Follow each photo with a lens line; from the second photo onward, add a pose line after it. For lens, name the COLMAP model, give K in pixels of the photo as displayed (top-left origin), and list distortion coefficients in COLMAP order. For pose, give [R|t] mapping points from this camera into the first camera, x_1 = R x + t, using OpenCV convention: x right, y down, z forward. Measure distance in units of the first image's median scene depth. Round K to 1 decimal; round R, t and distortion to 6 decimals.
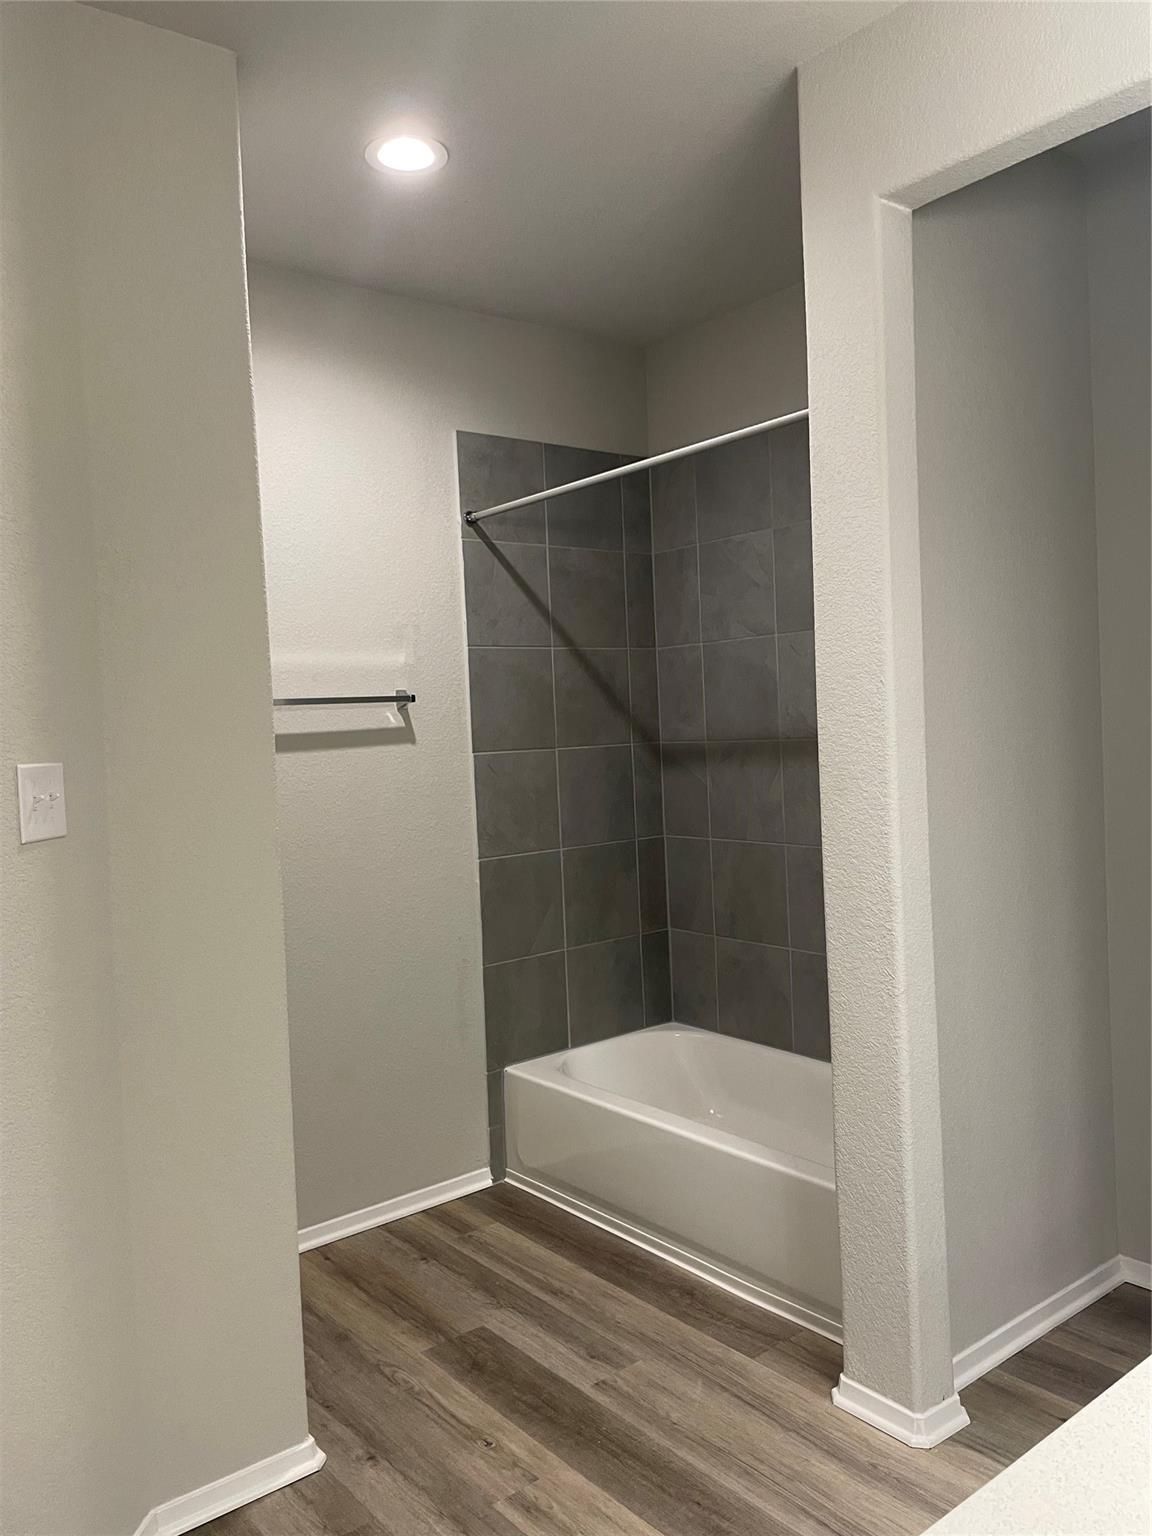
lens RADIAL K [[1171.5, 0, 580.1], [0, 1171.5, 797.3], [0, 0, 1]] dist [0.105310, -0.138927]
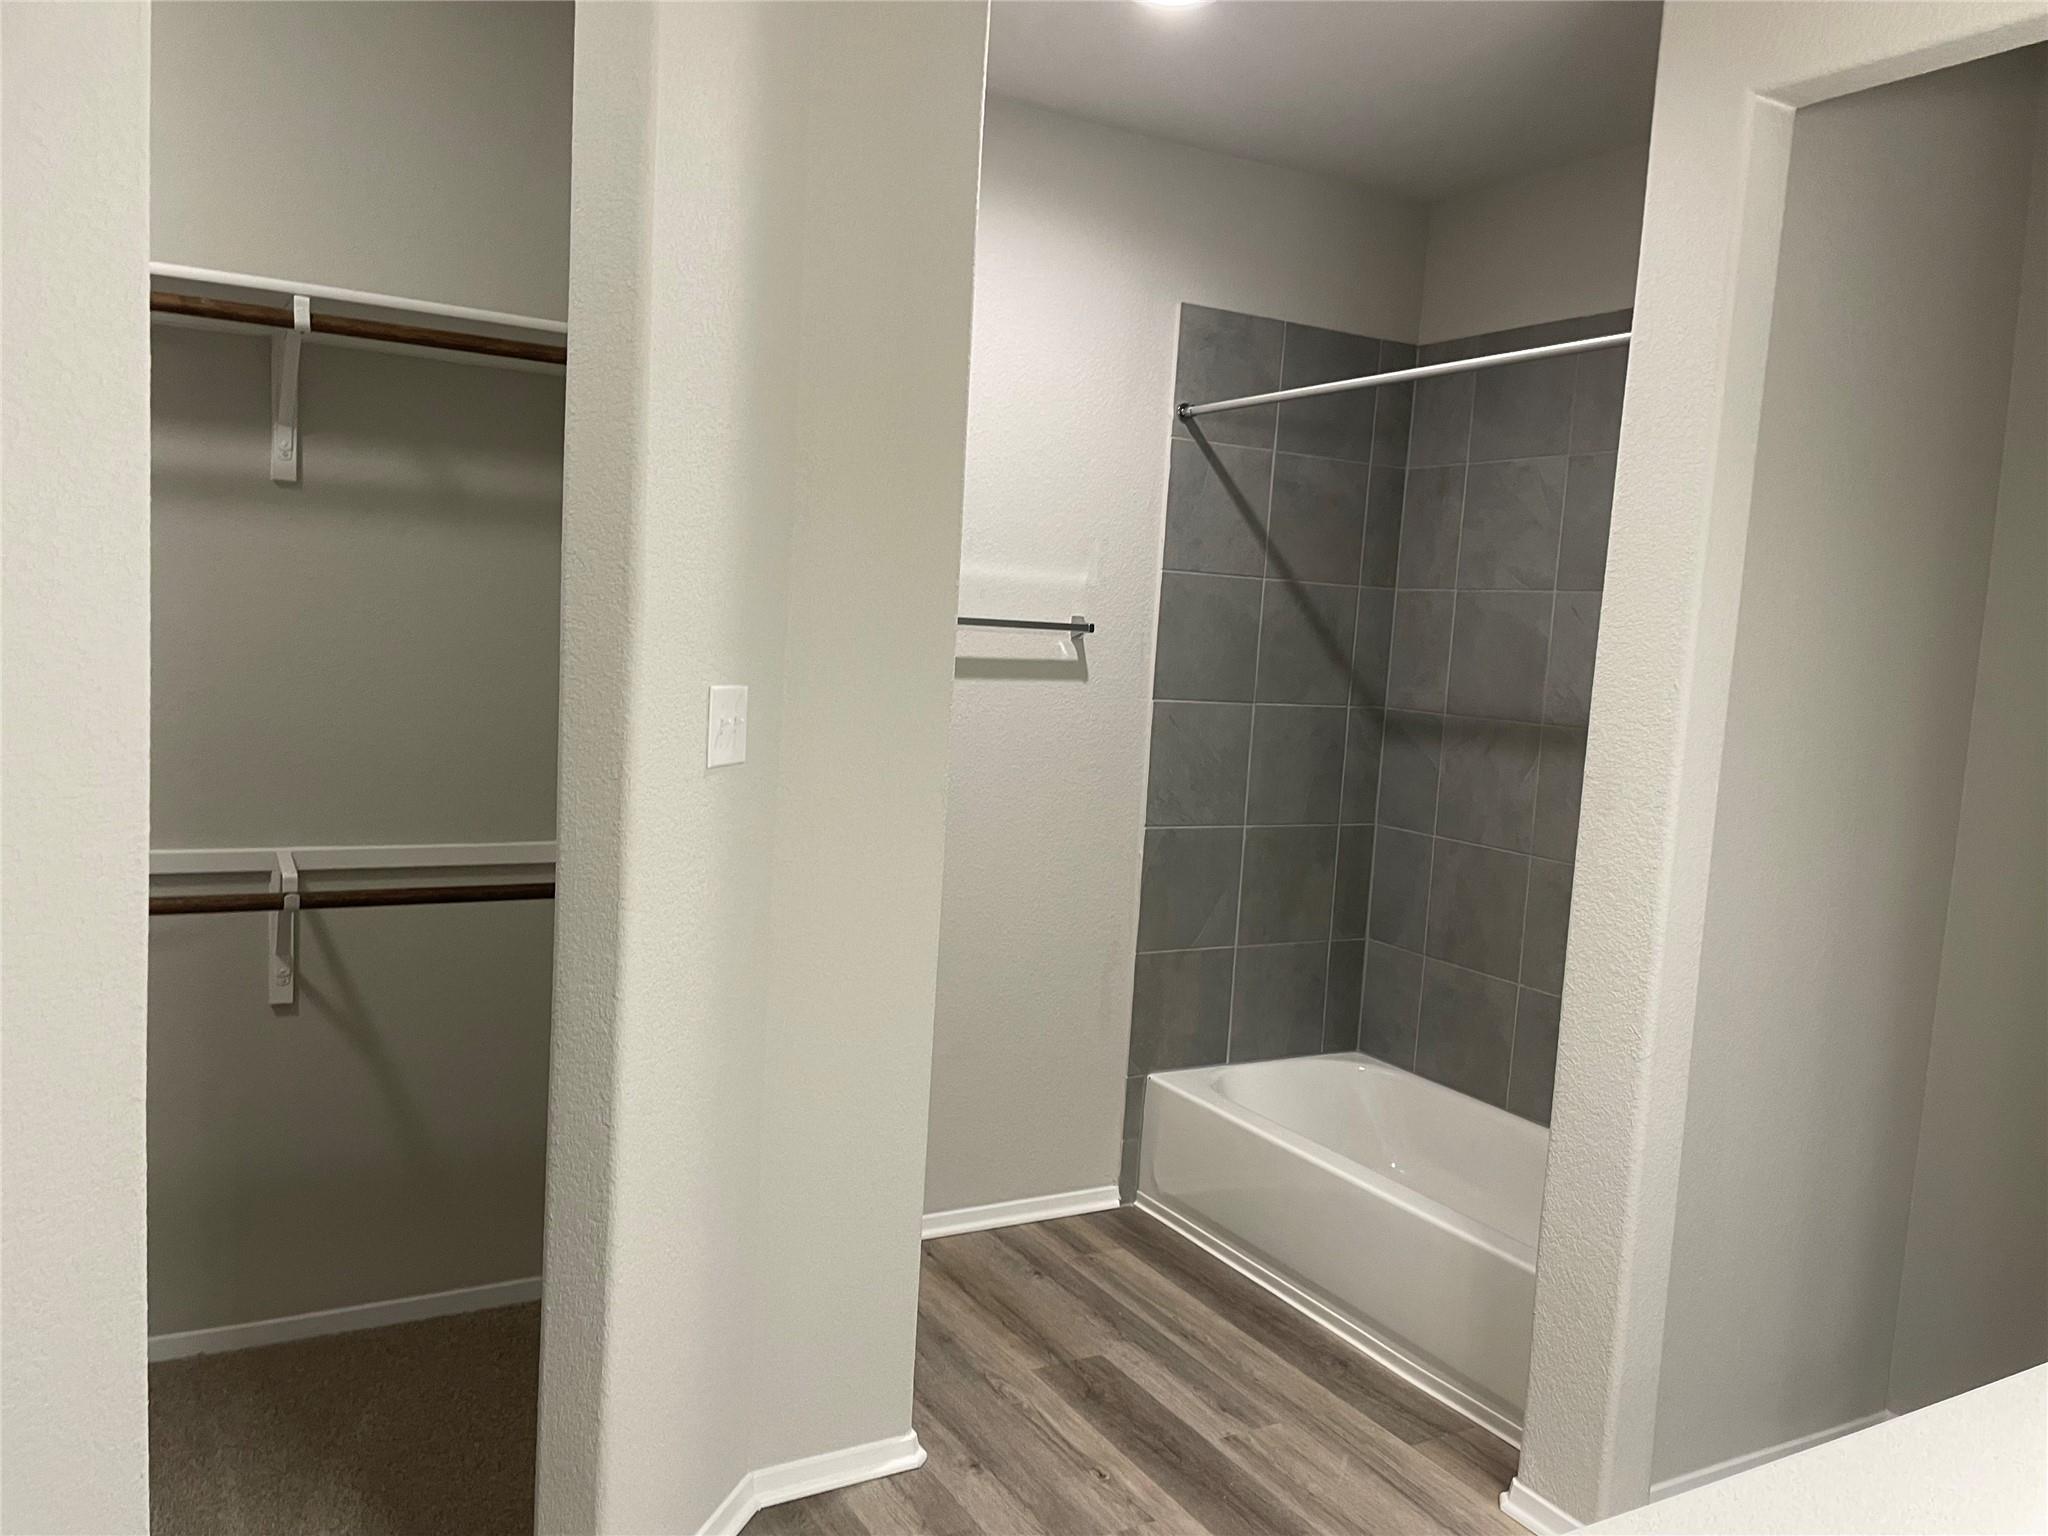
lens RADIAL K [[1531.9, 0, 1010.2], [0, 1531.9, 816.4], [0, 0, 1]] dist [0.117343, -0.157885]
pose [[0.980985, 0.120997, -0.151748, -0.019944], [-0.112036, 0.991489, 0.066306, -0.020534], [0.158479, -0.048044, 0.986193, -0.119039]]
